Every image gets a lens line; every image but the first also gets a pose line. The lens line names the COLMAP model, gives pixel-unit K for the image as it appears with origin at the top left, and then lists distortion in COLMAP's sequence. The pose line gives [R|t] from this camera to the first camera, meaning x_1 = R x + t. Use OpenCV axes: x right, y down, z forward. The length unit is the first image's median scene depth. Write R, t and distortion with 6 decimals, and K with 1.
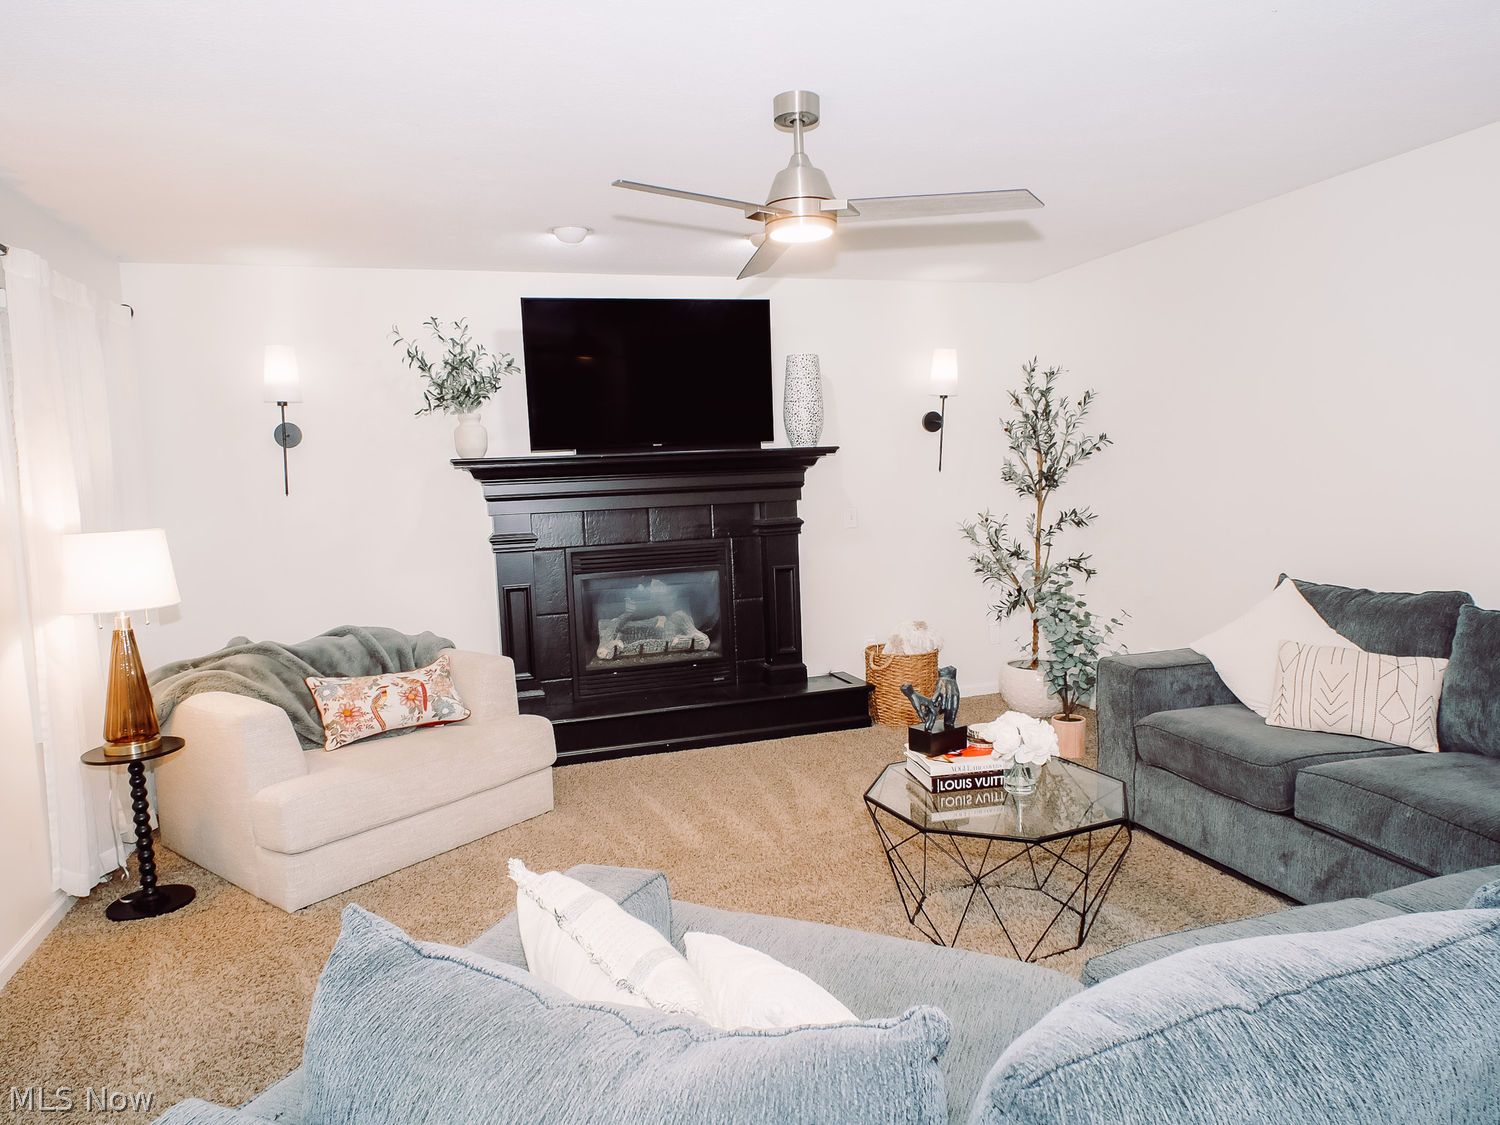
lens RADIAL K [[942.8, 0, 744.8], [0, 942.8, 574.6], [0, 0, 1]] dist [-0.019757, 0.003891]
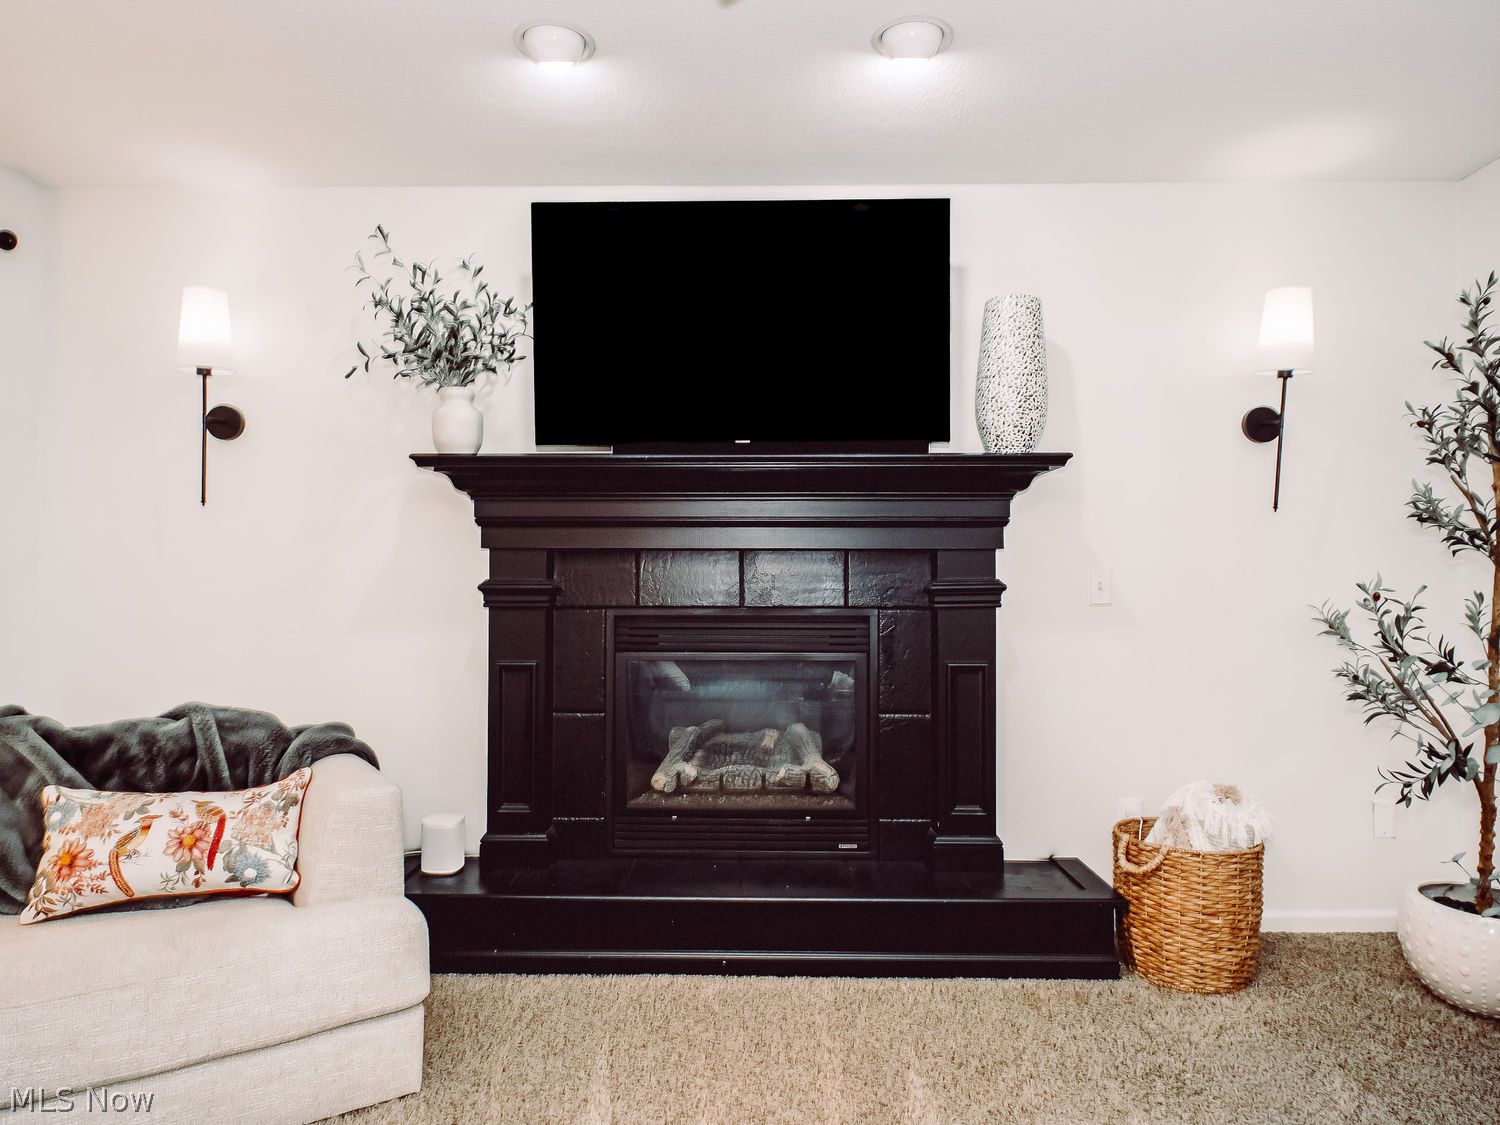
lens RADIAL K [[942.8, 0, 743.3], [0, 942.8, 564.8], [0, 0, 1]] dist [-0.019757, 0.003891]
pose [[0.947779, 0.038045, -0.316651, 0.093697], [-0.073055, 0.992359, -0.099433, -0.000921], [0.310449, 0.117374, 0.943316, 0.420736]]
